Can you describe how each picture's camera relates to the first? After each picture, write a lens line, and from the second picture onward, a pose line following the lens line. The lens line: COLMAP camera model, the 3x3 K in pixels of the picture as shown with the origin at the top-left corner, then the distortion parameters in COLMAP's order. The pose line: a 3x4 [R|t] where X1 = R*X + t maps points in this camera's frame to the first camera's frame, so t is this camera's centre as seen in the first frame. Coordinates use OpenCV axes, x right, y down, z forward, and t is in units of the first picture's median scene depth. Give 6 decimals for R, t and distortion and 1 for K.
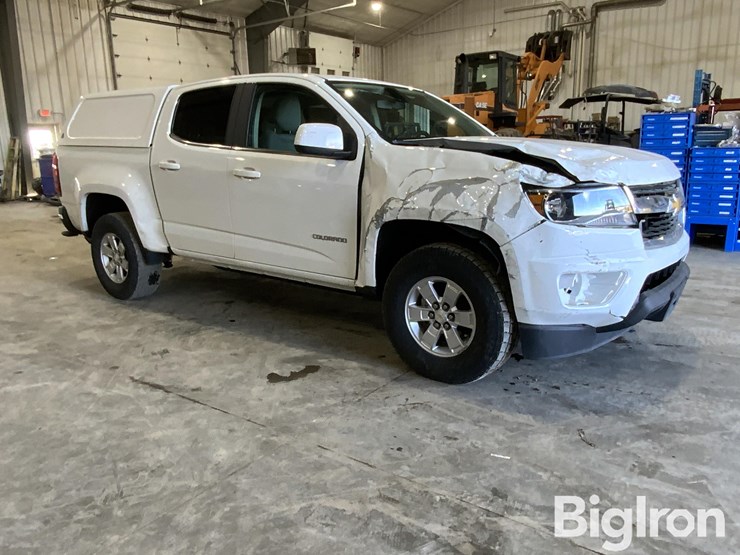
lens RADIAL K [[605.3, 0, 365.5], [0, 605.3, 278.2], [0, 0, 1]] dist [0.064712, -0.088890]
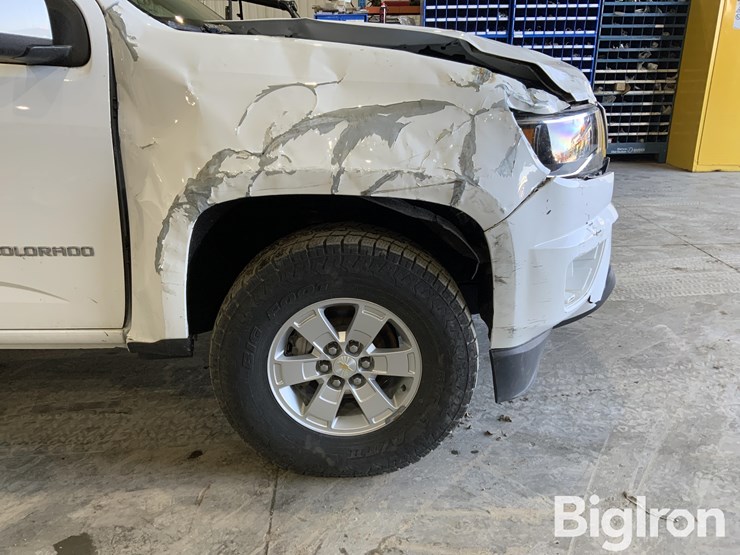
lens RADIAL K [[605.3, 0, 375.6], [0, 605.3, 267.4], [0, 0, 1]] dist [0.064712, -0.088890]
pose [[0.763228, -0.202519, 0.613571, -0.165400], [0.129831, 0.978310, 0.161409, -0.104981], [-0.632951, -0.043531, 0.772967, 0.565478]]
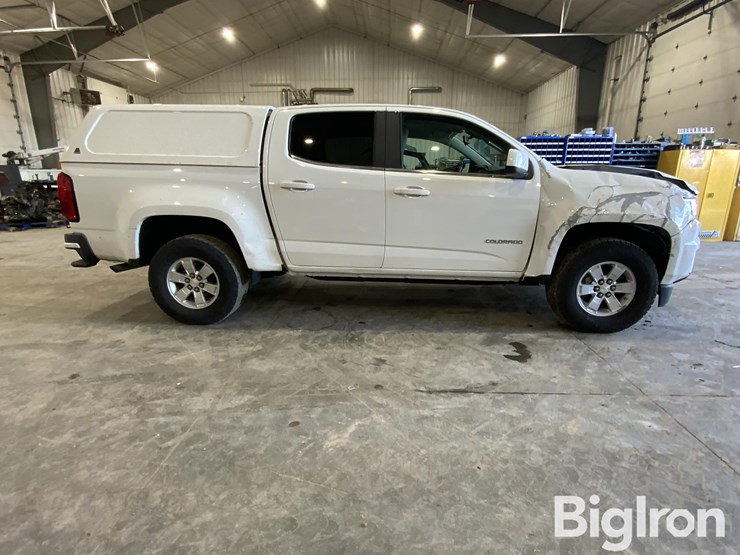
lens RADIAL K [[392.3, 0, 372.8], [0, 392.3, 280.1], [0, 0, 1]] dist [0.014661, -0.014729]
pose [[0.815603, -0.125128, 0.564920, -0.849802], [0.105953, 0.992126, 0.066783, -0.078482], [-0.568828, 0.005387, 0.822439, 0.535623]]
